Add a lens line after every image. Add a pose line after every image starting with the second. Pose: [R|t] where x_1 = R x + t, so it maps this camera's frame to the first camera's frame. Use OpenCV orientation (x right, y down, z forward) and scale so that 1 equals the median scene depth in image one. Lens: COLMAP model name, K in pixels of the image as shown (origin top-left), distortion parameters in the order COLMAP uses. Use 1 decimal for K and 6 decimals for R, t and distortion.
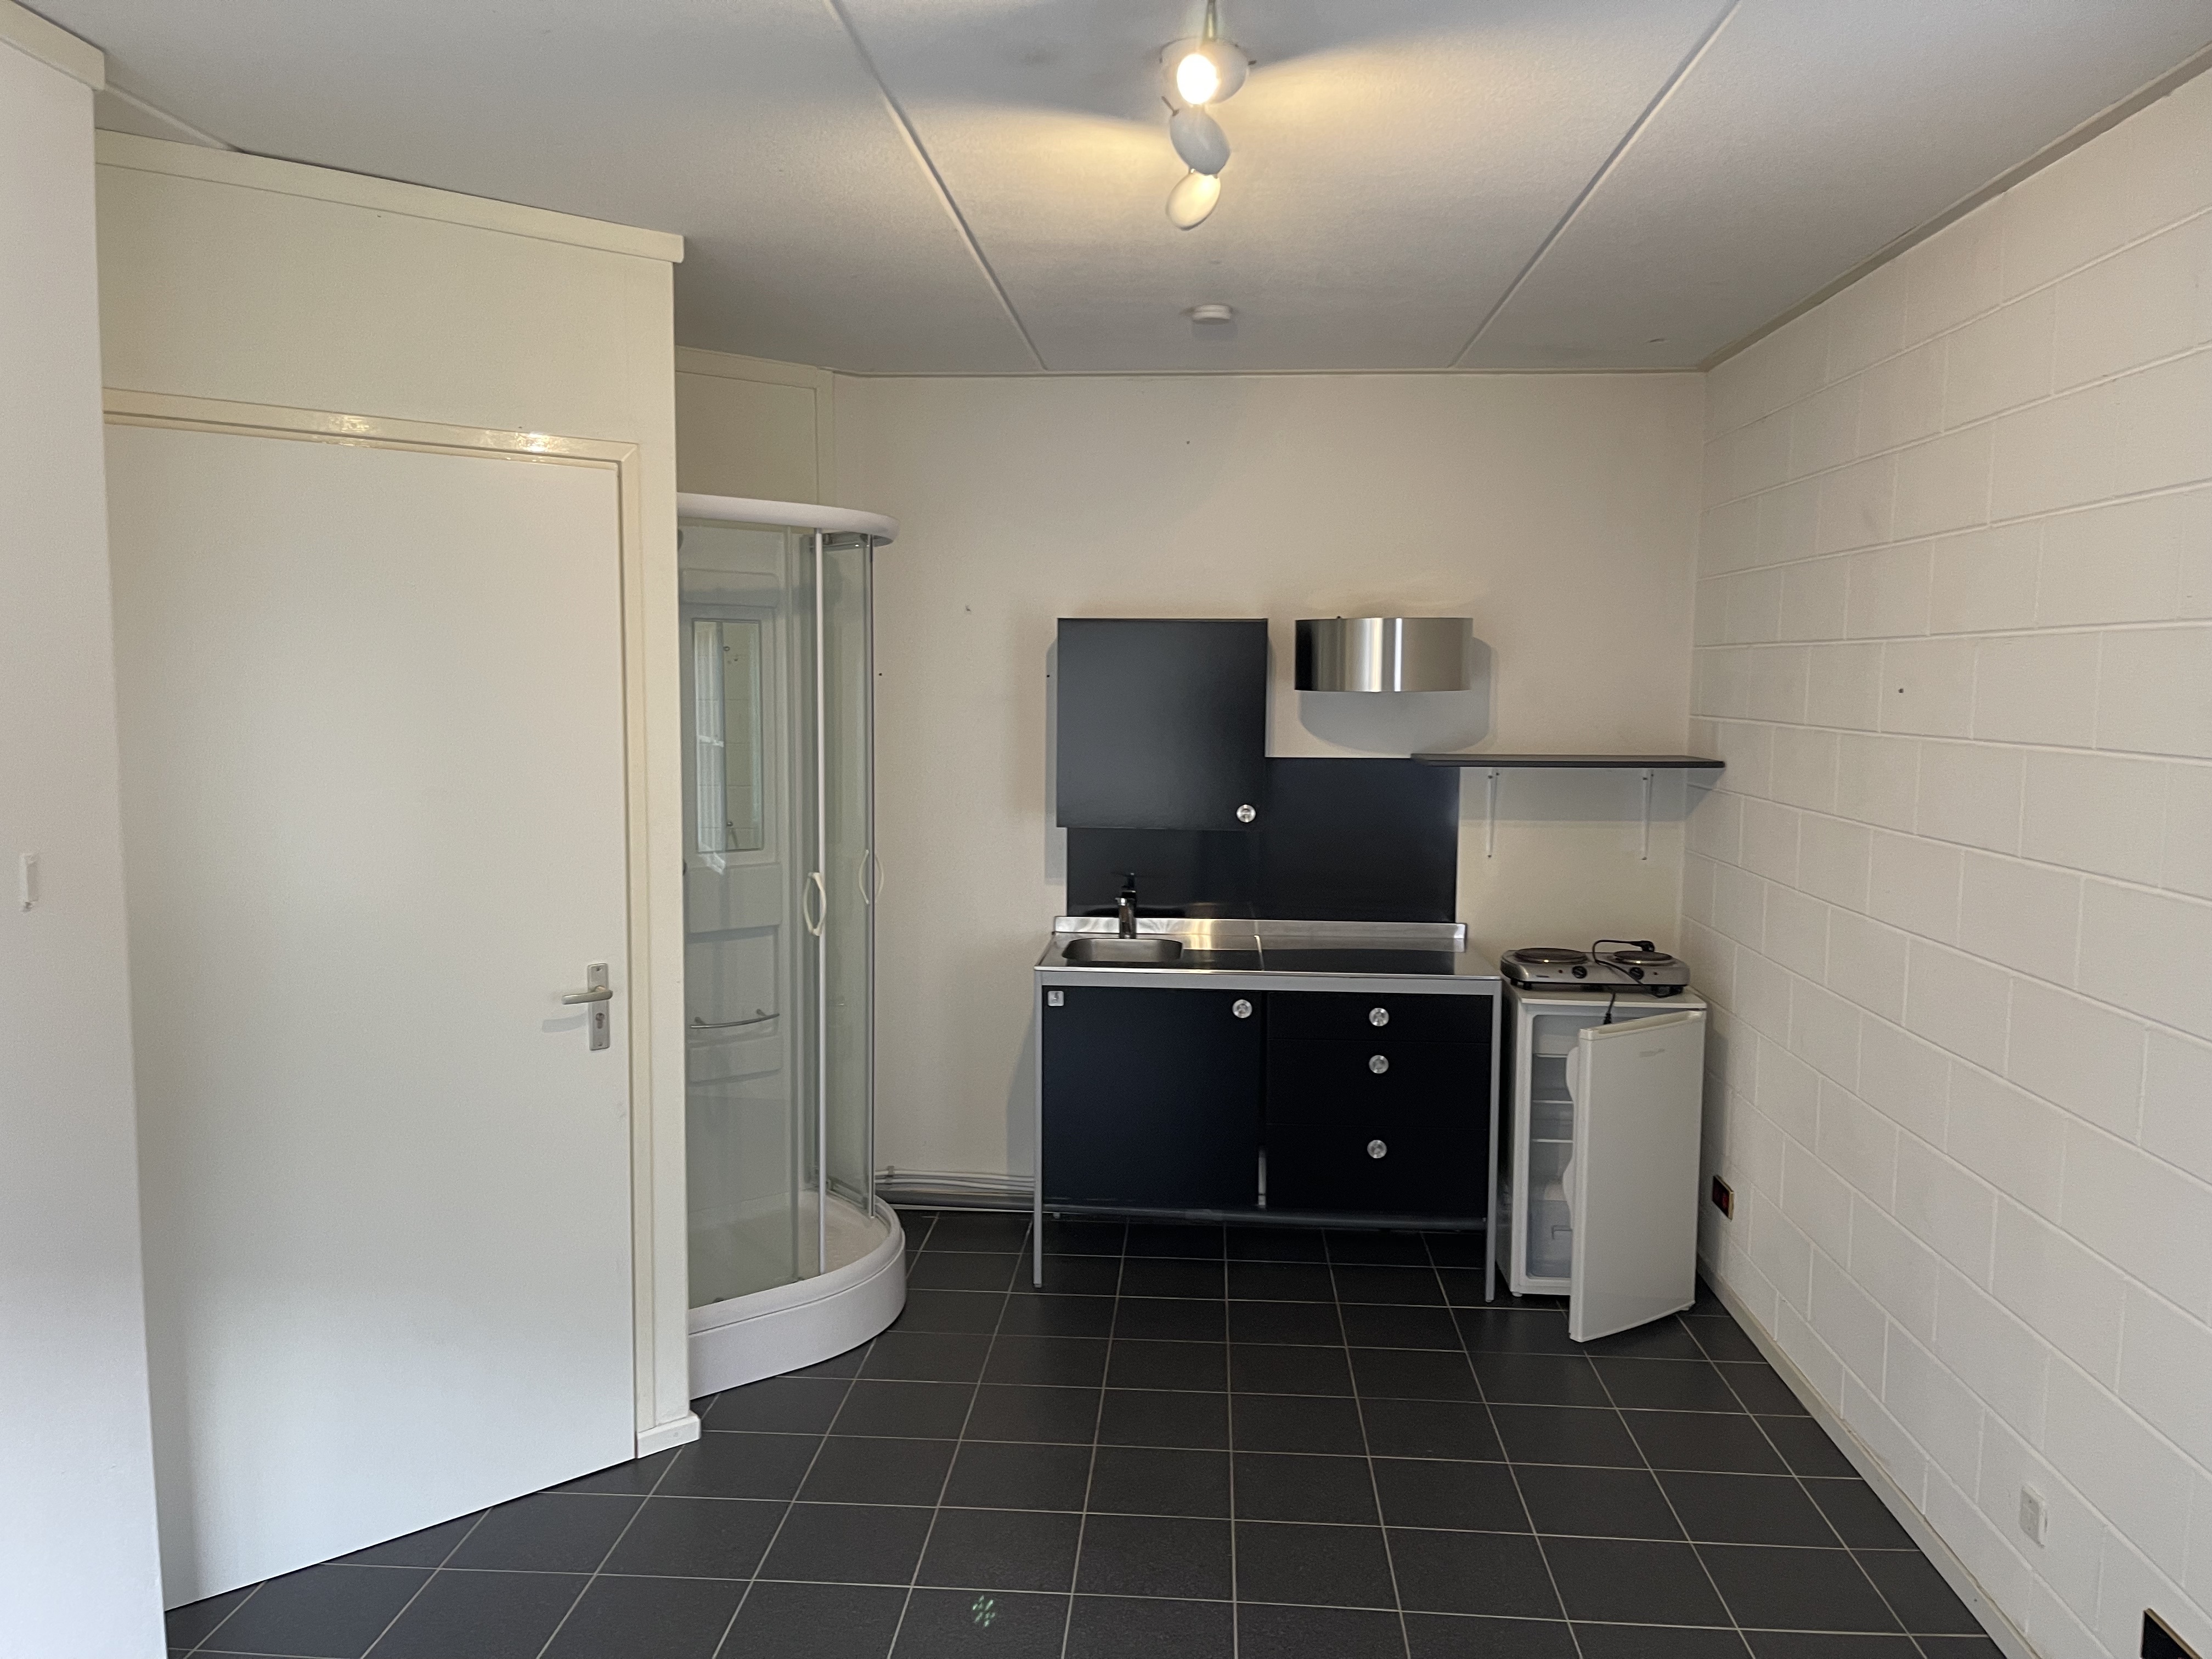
lens RADIAL K [[1663.6, 0, 1106.0], [0, 1663.6, 829.5], [0, 0, 1]] dist [0.207722, -0.243989]
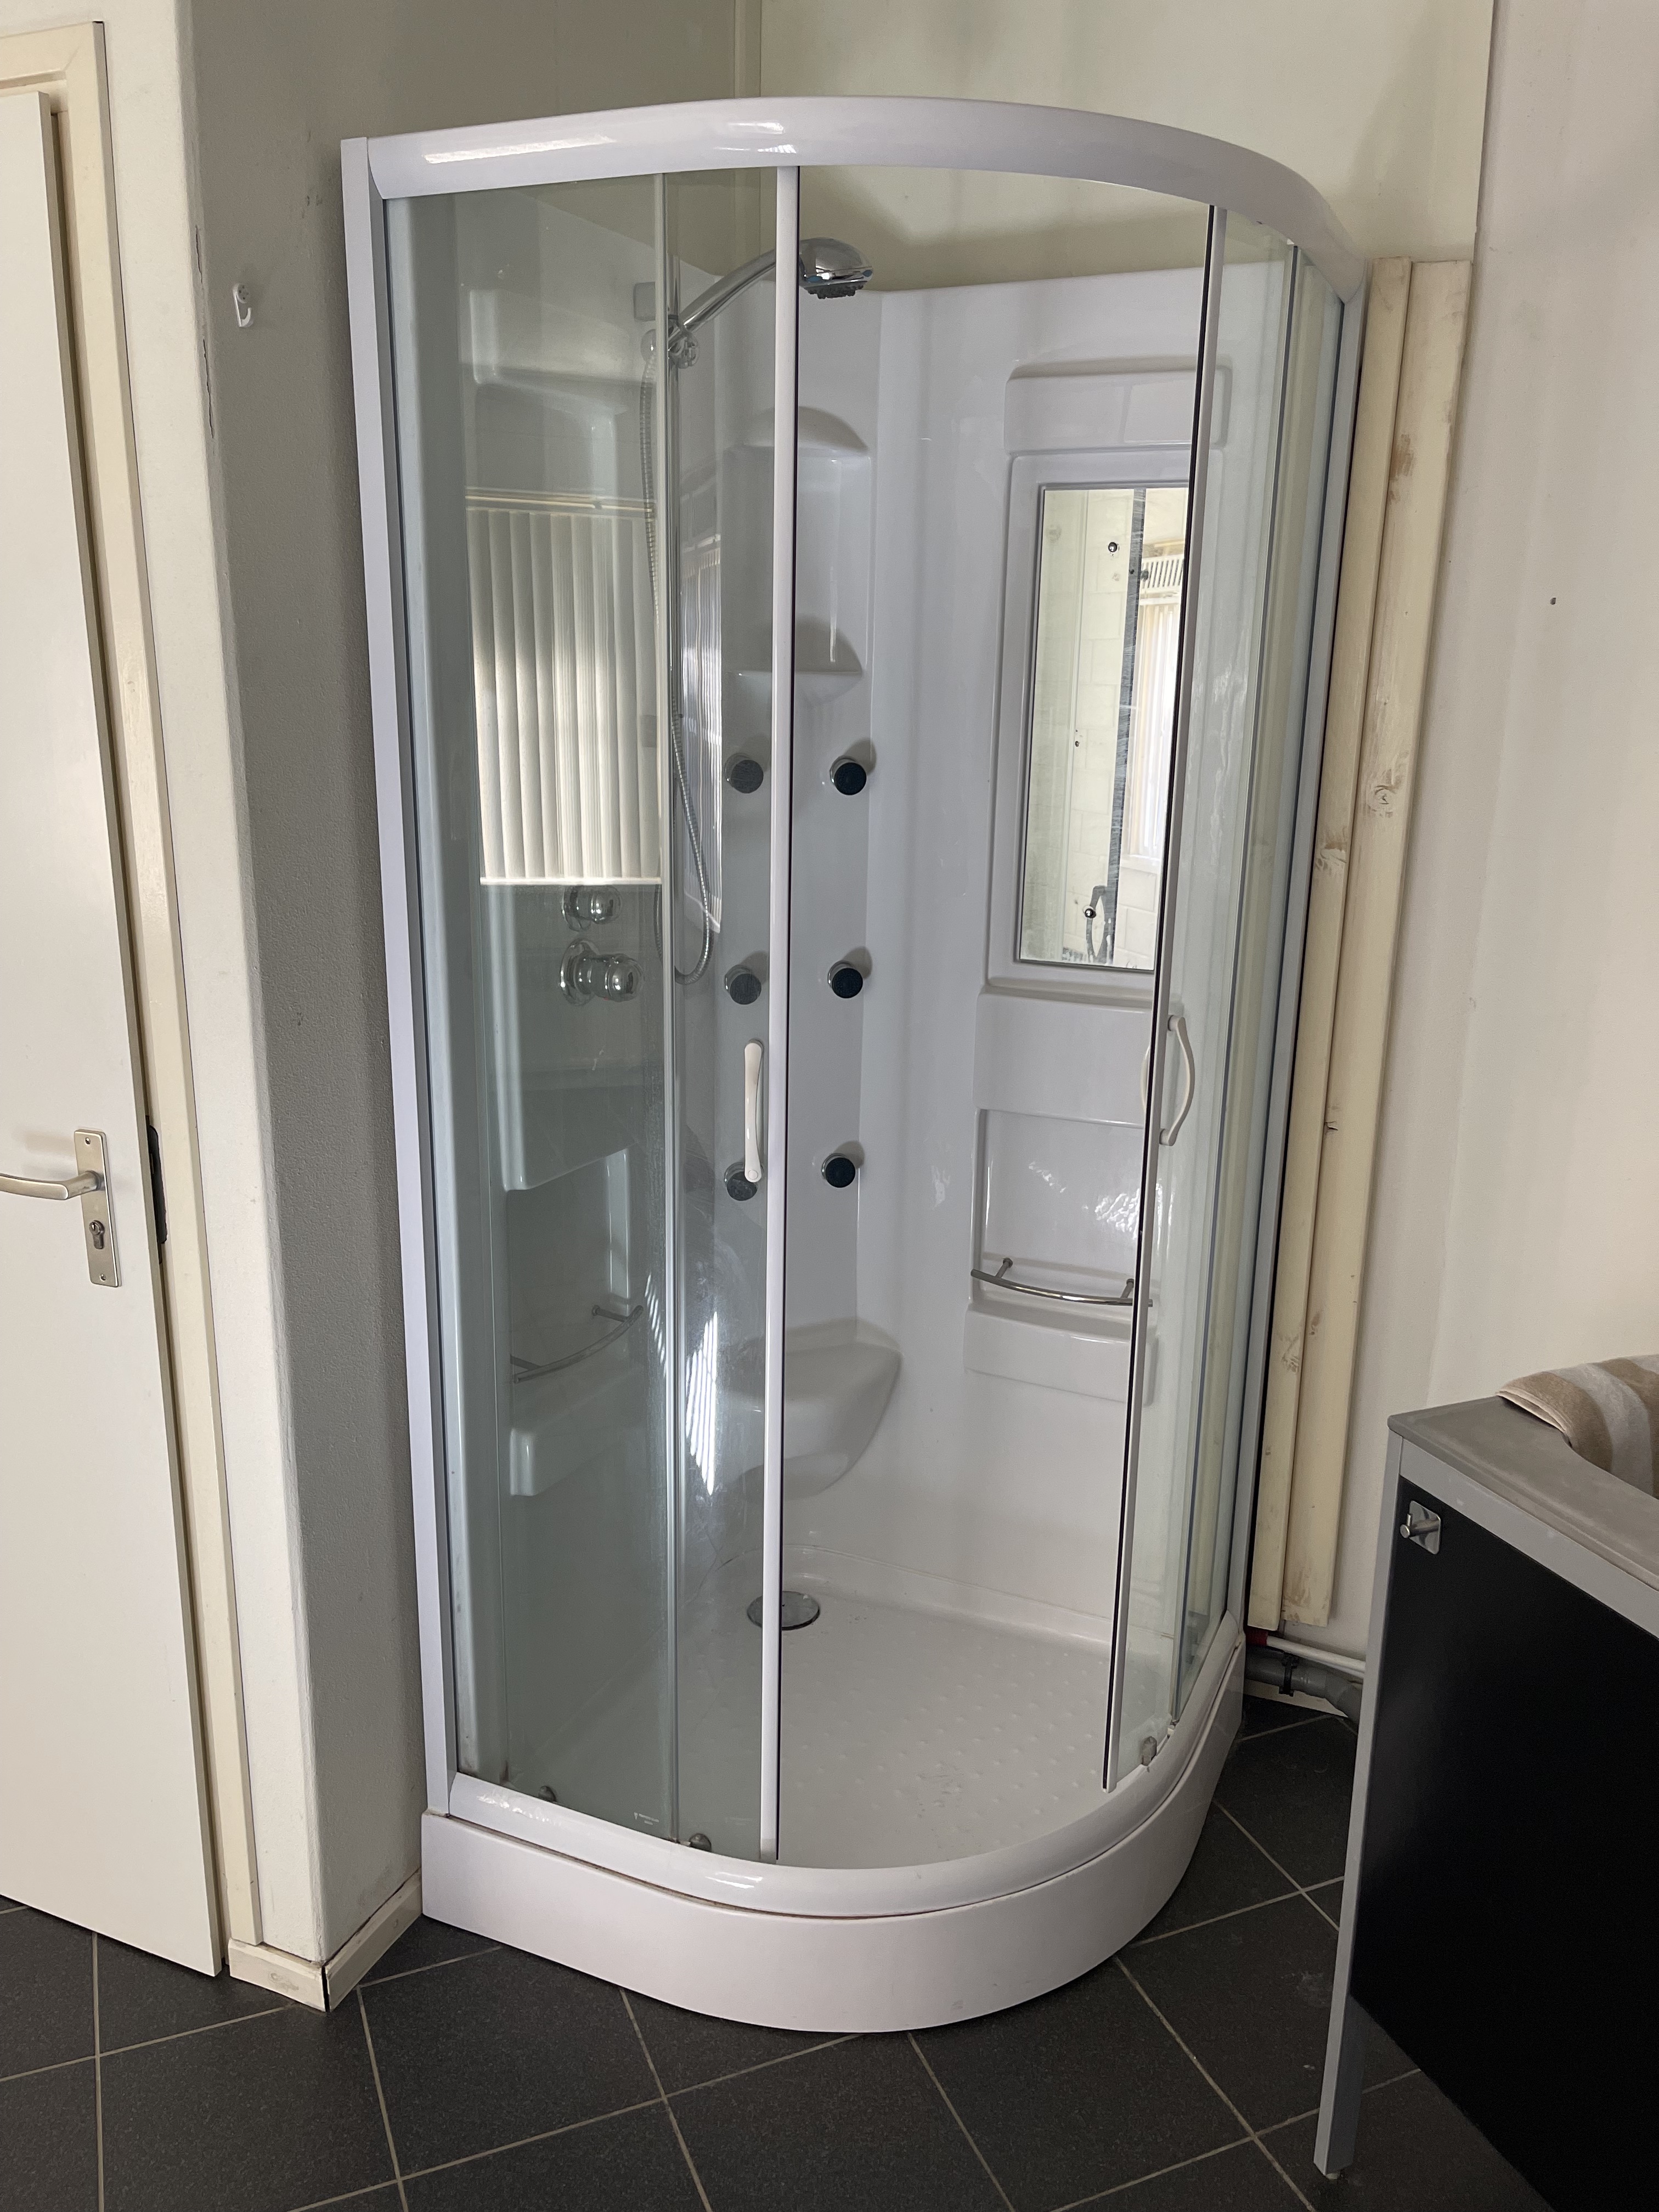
lens RADIAL K [[1702.4, 0, 829.5], [0, 1702.4, 1106.0], [0, 0, 1]] dist [0.001030, 0.000177]
pose [[0.464401, 0.217867, -0.858409, 0.193978], [-0.094700, 0.975928, 0.196461, -0.039892], [0.880547, -0.009946, 0.473854, 0.724455]]
